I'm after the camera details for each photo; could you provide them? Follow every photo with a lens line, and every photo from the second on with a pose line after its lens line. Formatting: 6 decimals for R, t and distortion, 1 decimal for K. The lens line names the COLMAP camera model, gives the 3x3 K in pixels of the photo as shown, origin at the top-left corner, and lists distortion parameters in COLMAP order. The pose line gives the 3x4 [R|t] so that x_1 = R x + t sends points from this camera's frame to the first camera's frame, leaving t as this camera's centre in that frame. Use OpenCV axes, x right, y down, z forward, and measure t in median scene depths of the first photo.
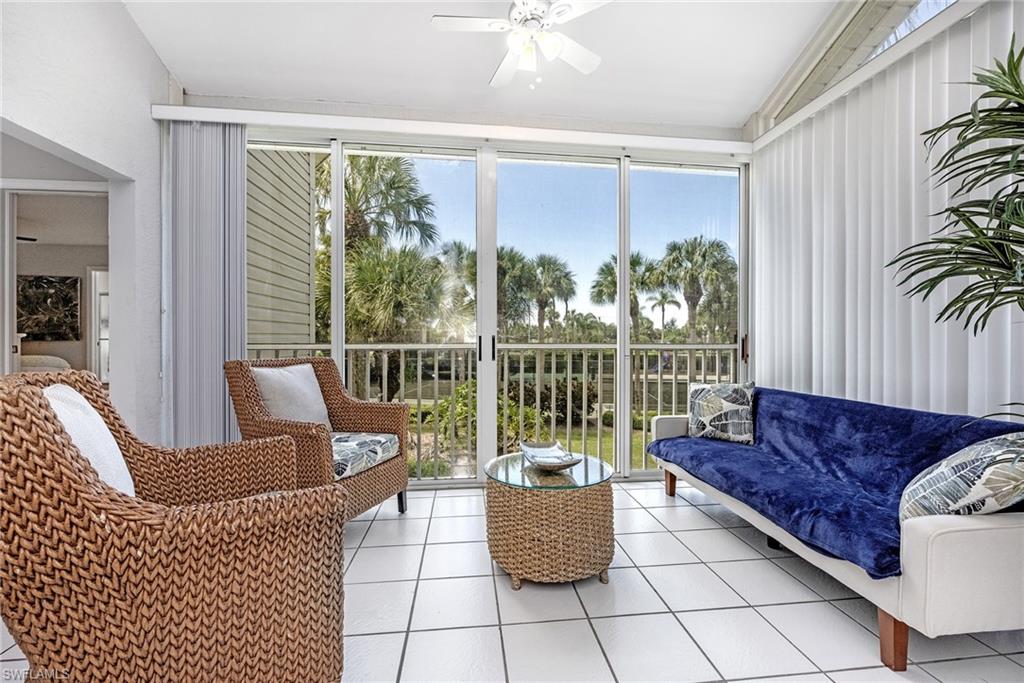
lens RADIAL K [[413.3, 0, 511.4], [0, 413.3, 335.8], [0, 0, 1]] dist [0.000366, 0.000037]
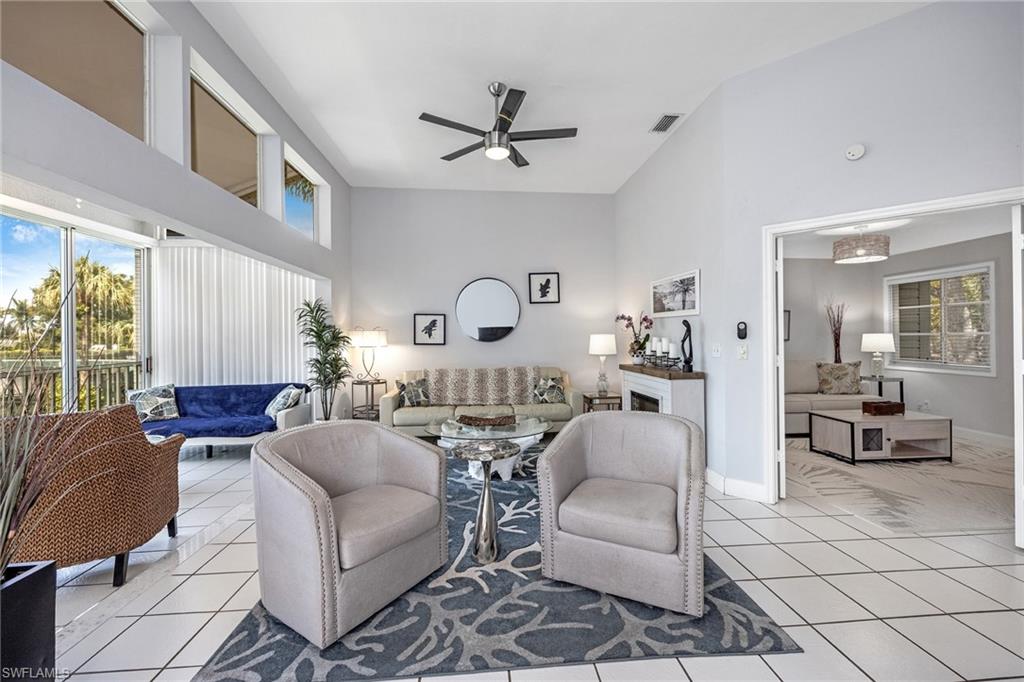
lens RADIAL K [[413.3, 0, 511.4], [0, 413.3, 335.3], [0, 0, 1]] dist [0.000366, 0.000037]
pose [[0.040979, -0.002043, 0.999158, -1.105948], [0.004239, 0.999989, 0.001871, -0.093286], [-0.999151, 0.004159, 0.040987, -0.505209]]
